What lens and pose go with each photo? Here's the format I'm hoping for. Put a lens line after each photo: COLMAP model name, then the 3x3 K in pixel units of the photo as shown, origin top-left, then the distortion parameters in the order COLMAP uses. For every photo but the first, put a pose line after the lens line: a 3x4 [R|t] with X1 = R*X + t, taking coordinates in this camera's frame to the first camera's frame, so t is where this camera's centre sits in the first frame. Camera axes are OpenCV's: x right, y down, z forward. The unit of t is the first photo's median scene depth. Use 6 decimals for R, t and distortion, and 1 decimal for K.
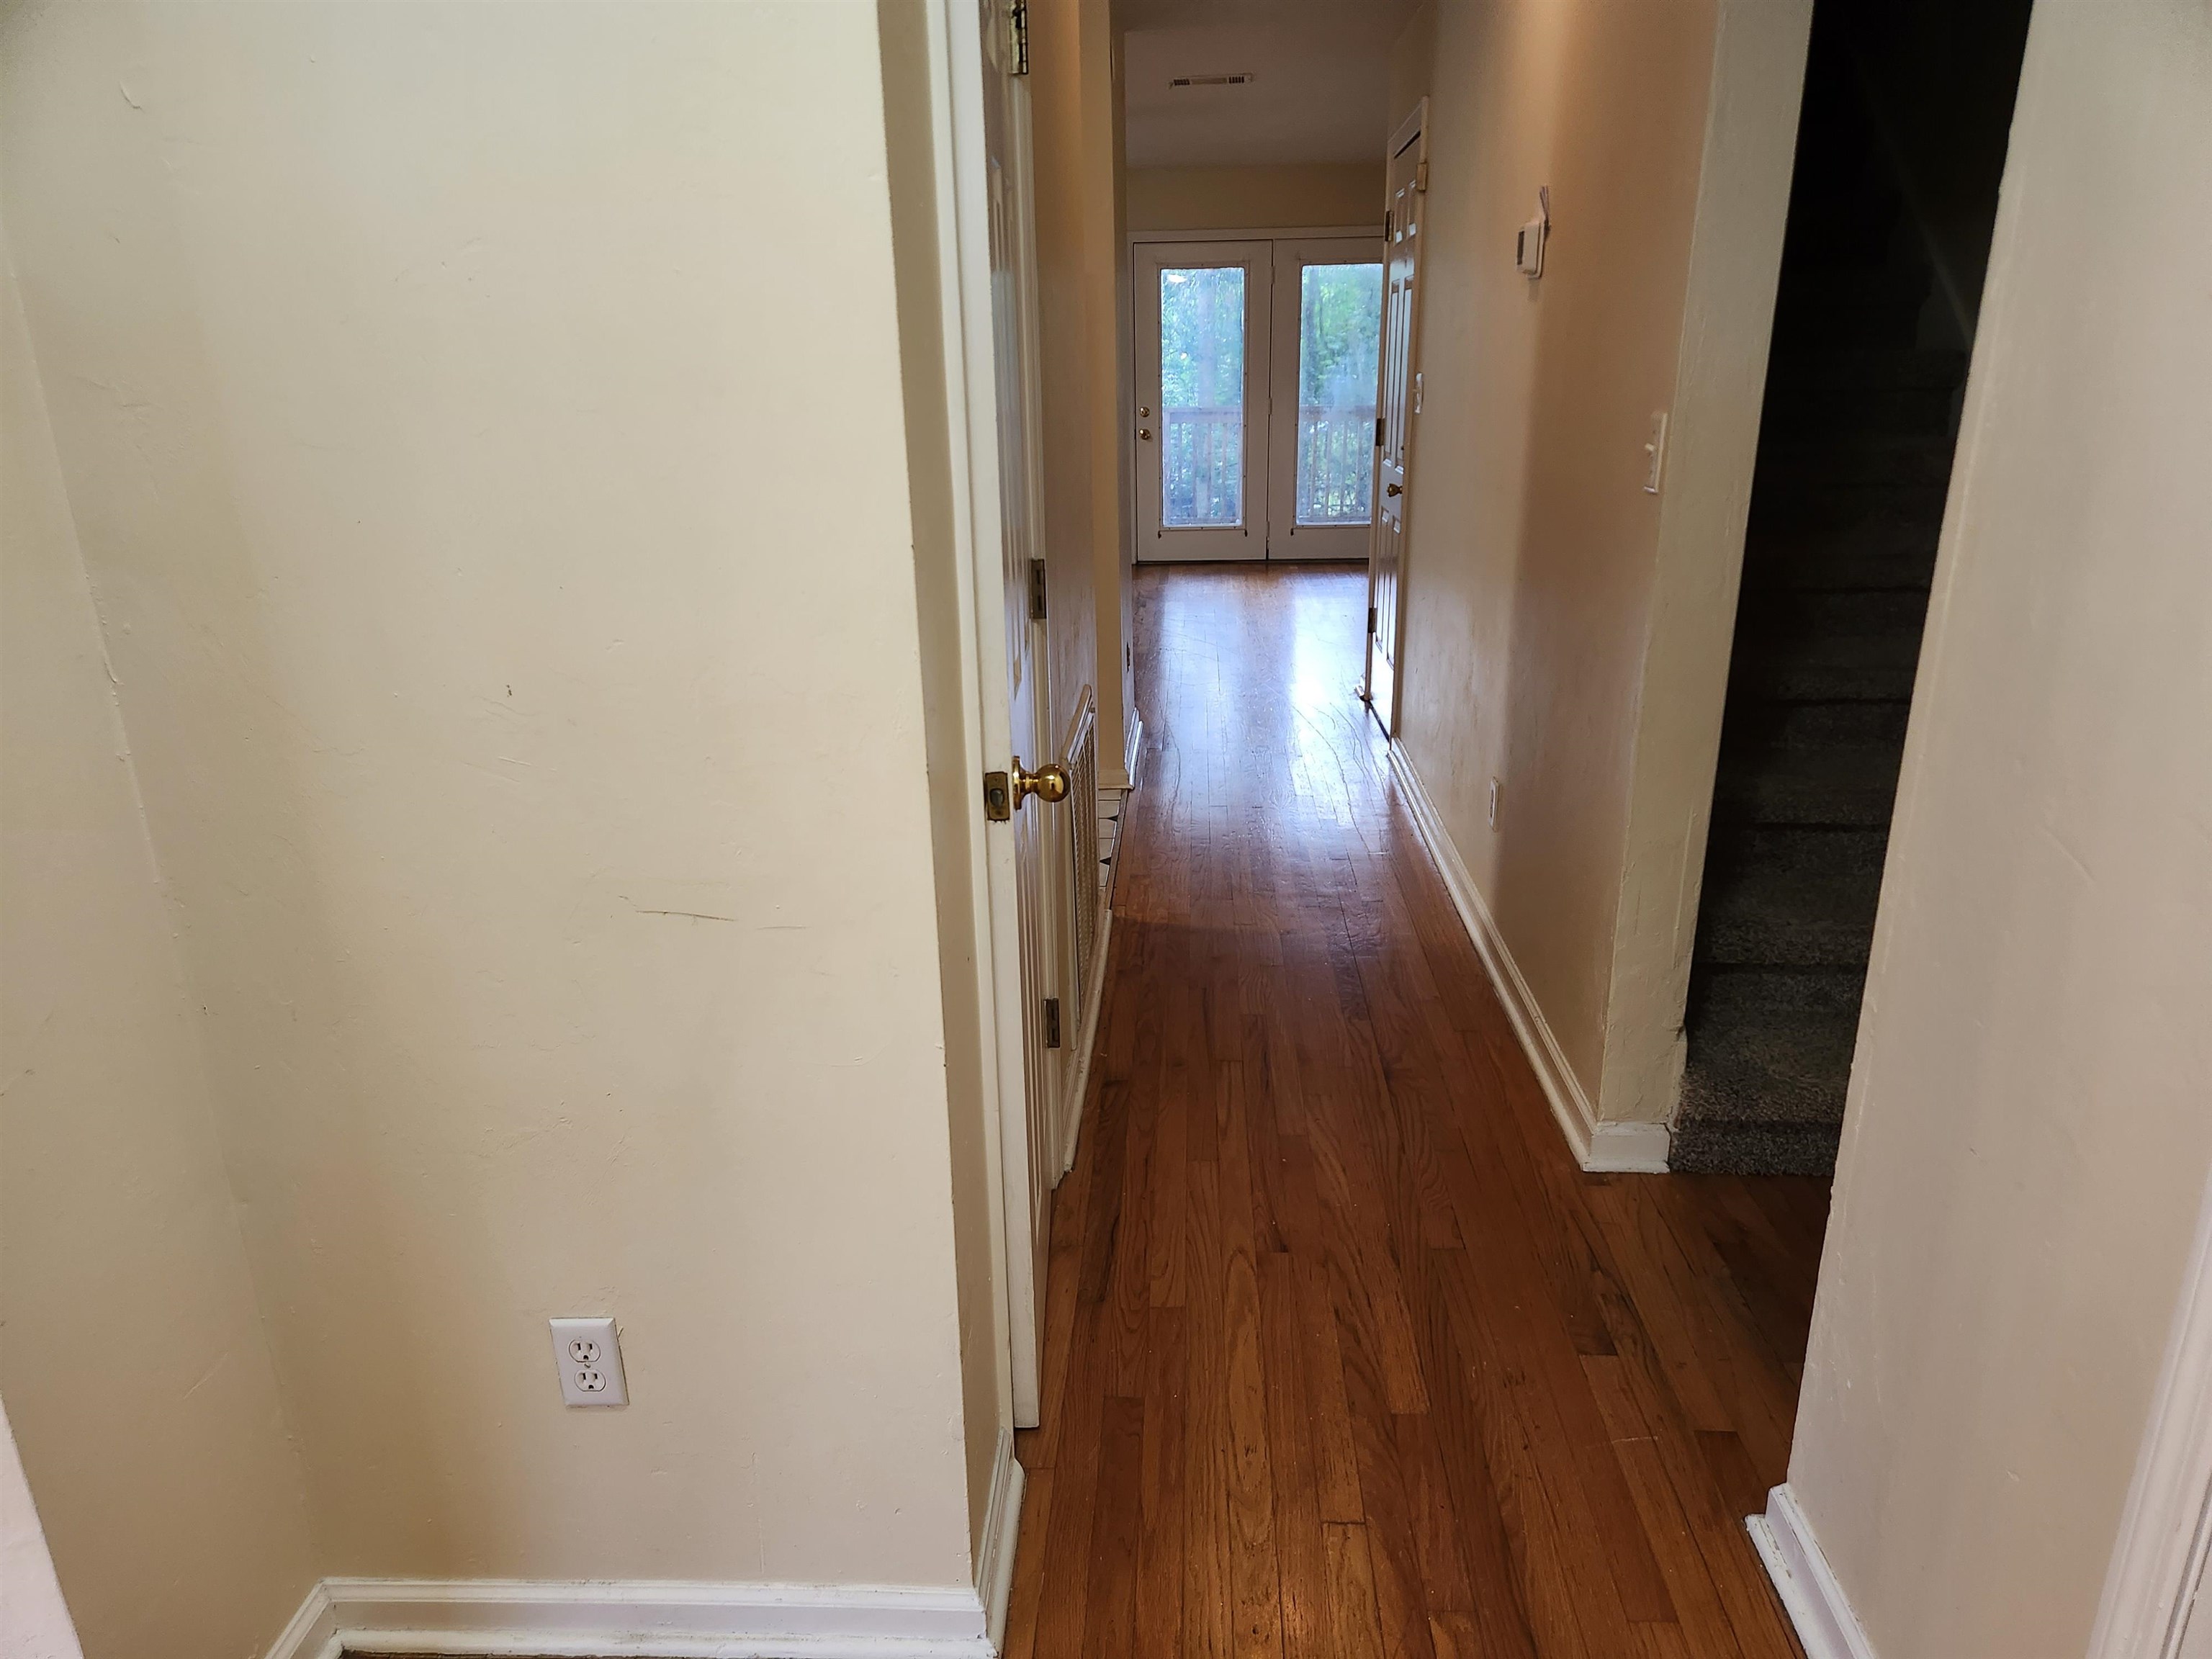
lens RADIAL K [[1417.1, 0, 1110.7], [0, 1417.1, 850.9], [0, 0, 1]] dist [0.073262, -0.055296]
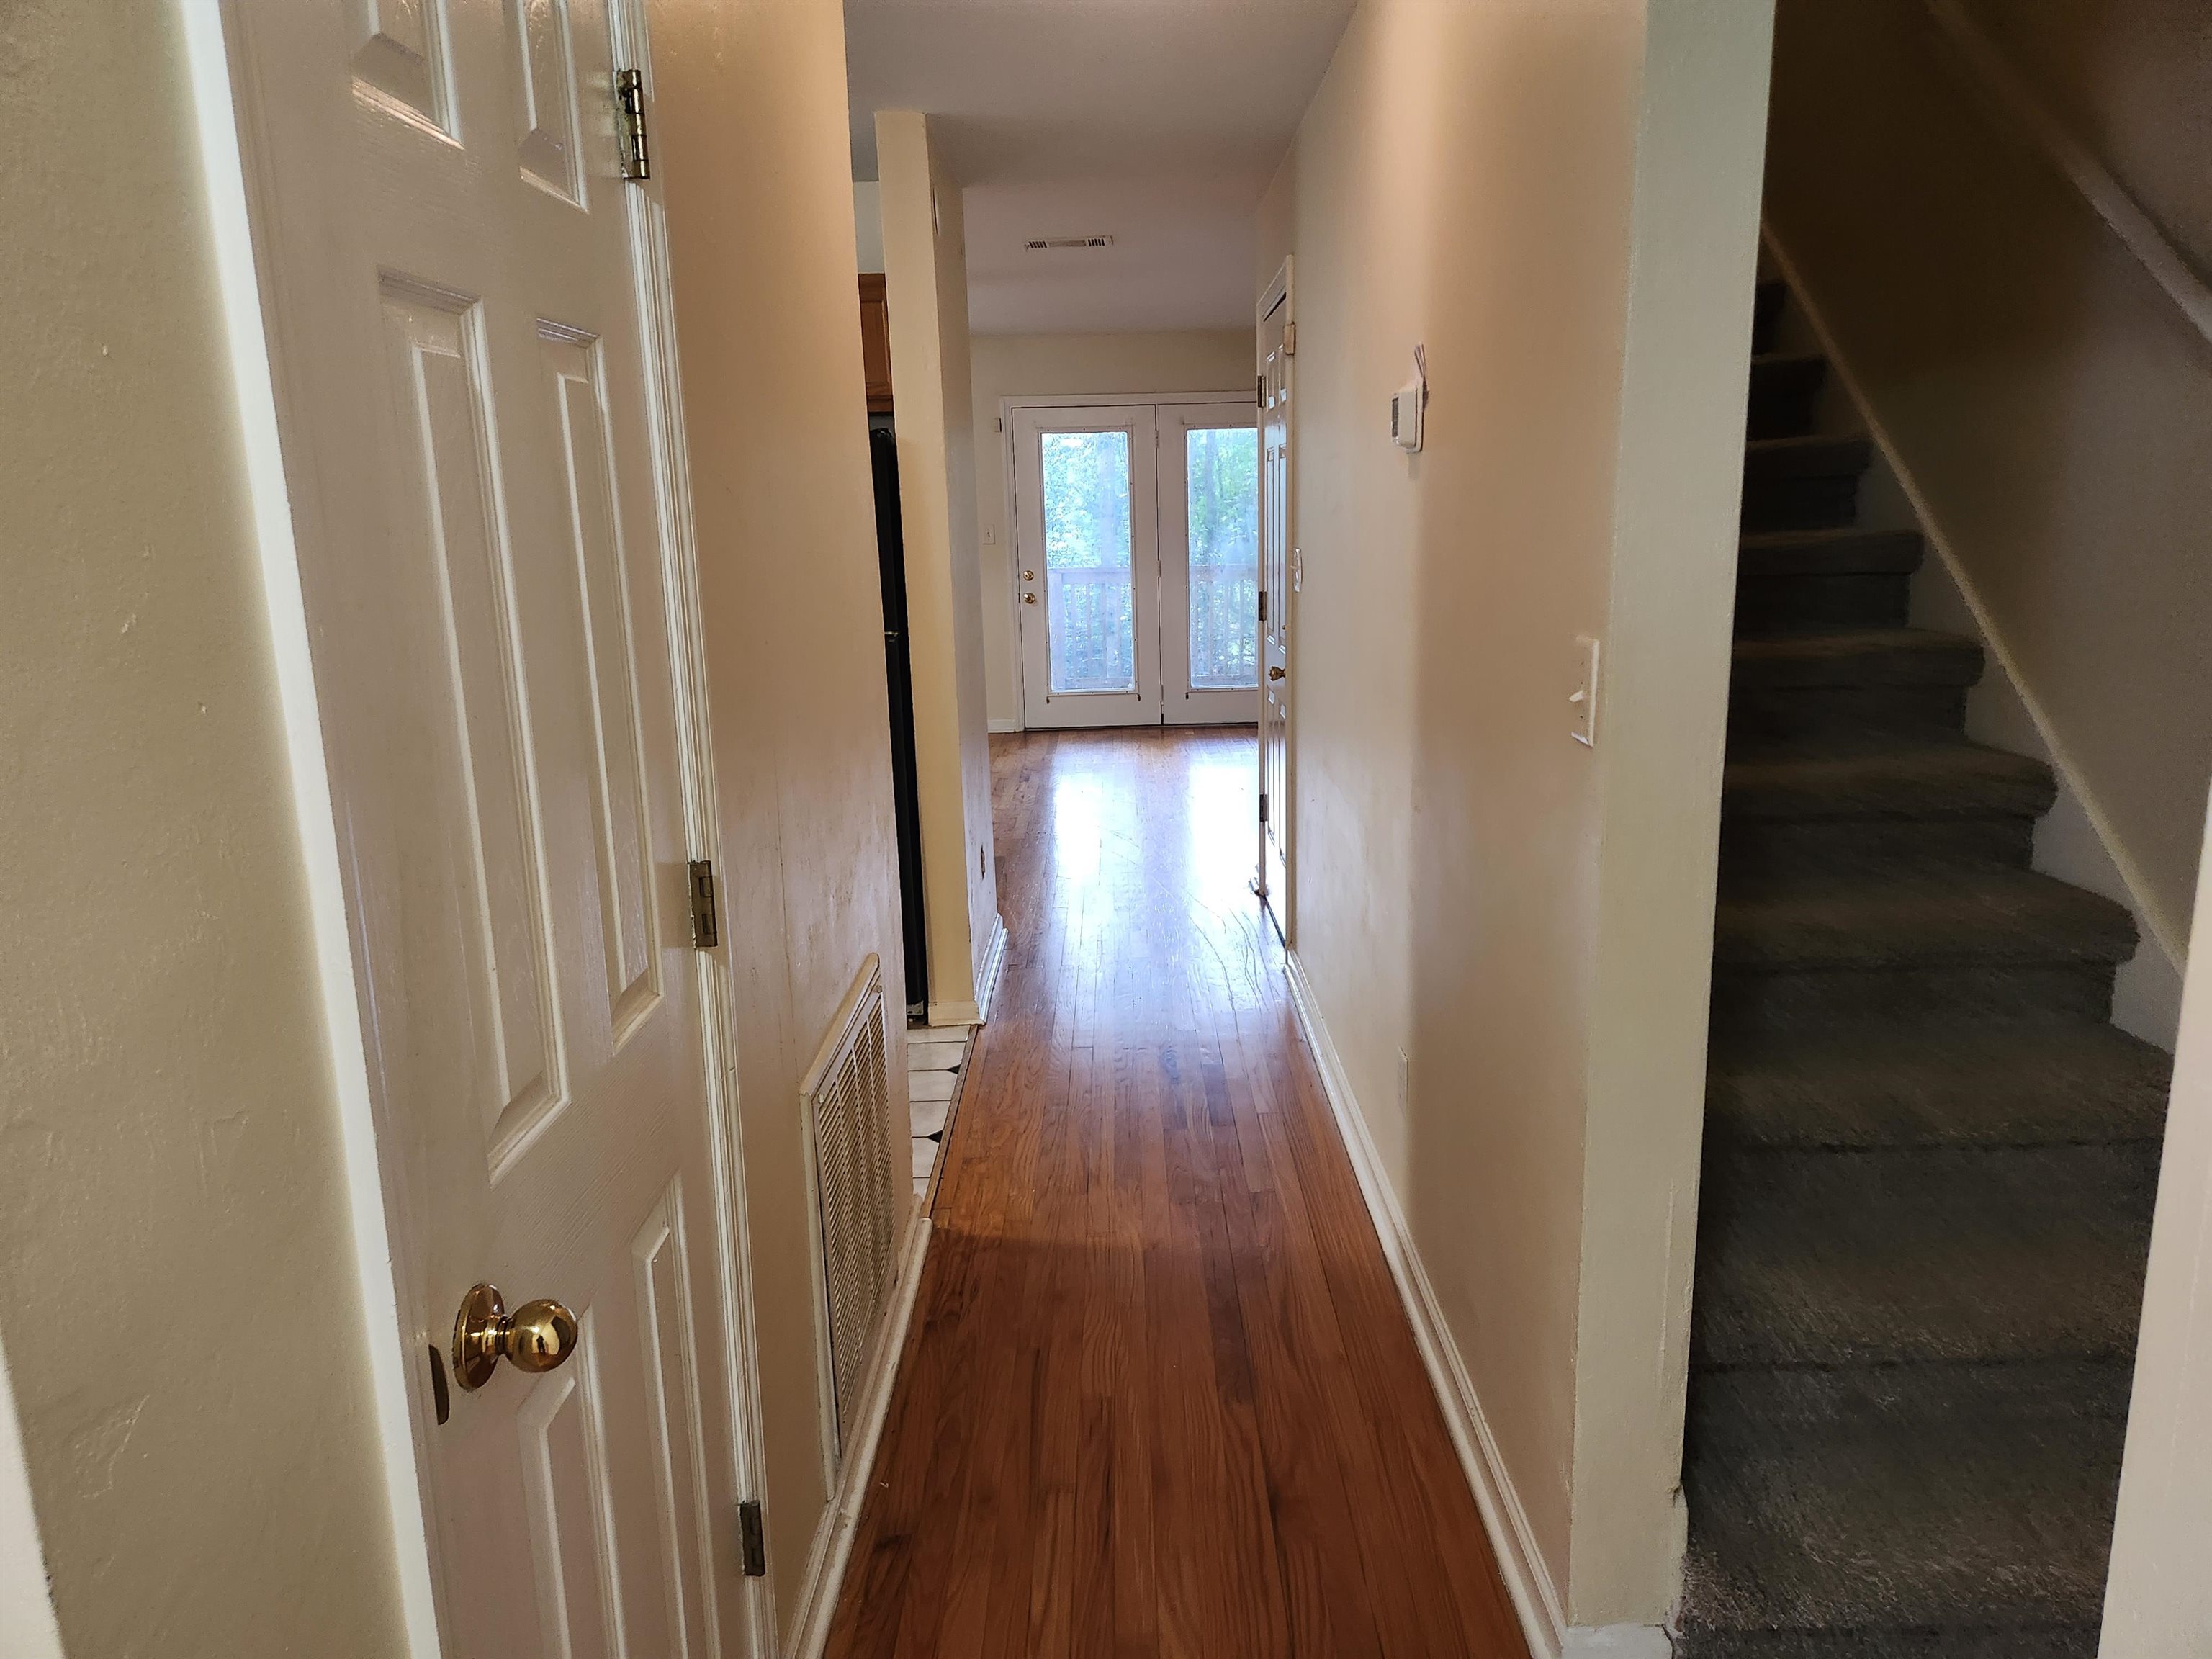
lens RADIAL K [[1451.8, 0, 1098.4], [0, 1451.8, 833.9], [0, 0, 1]] dist [0.073527, -0.058143]
pose [[0.998460, -0.019819, 0.051809, 0.042423], [0.025700, 0.992982, -0.115436, -0.056554], [-0.049158, 0.116590, 0.991963, 0.129446]]
